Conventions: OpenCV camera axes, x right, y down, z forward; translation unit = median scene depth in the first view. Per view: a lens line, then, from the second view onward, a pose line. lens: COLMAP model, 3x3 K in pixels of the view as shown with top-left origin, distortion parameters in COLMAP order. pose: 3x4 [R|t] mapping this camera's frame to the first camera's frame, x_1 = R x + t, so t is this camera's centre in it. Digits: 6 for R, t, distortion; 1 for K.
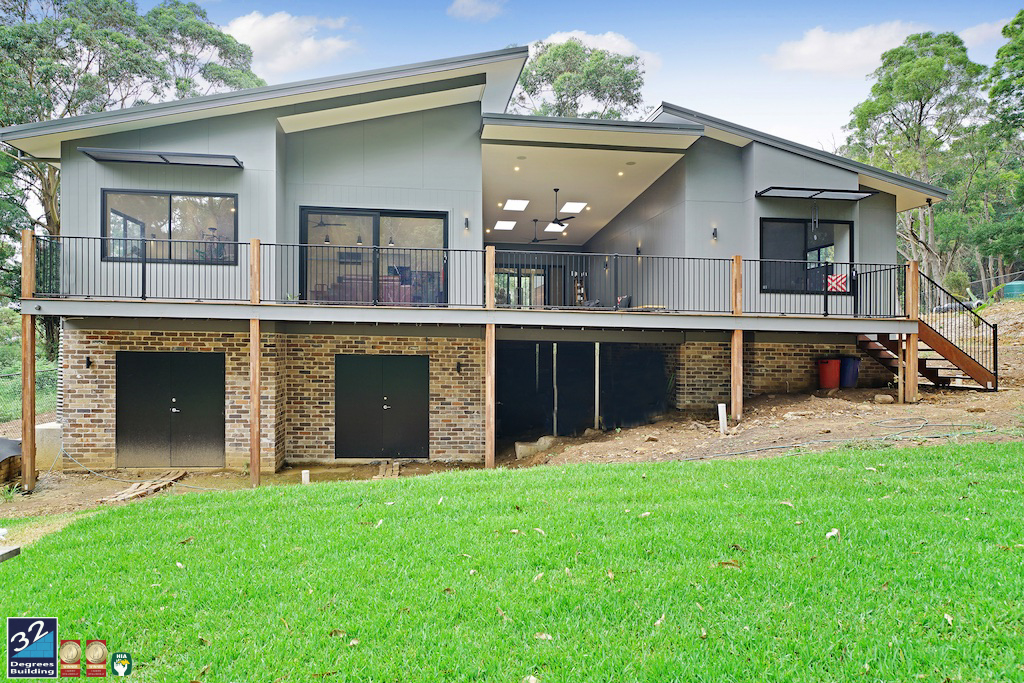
lens RADIAL K [[644.5, 0, 510.7], [0, 644.5, 323.3], [0, 0, 1]] dist [0.009528, 0.000923]
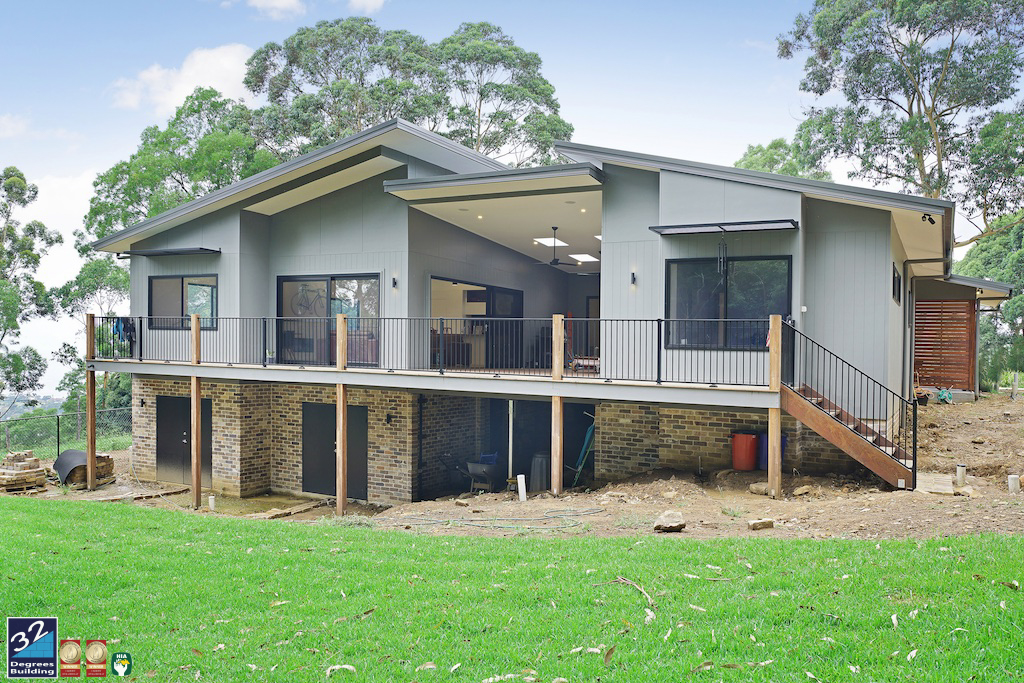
lens RADIAL K [[805.9, 0, 512.0], [0, 805.9, 344.4], [0, 0, 1]] dist [0.006167, 0.000535]
pose [[0.825864, 0.001742, -0.563867, 0.847015], [0.005895, 0.999914, 0.011723, -0.069409], [0.563838, -0.013006, 0.825783, 0.018014]]
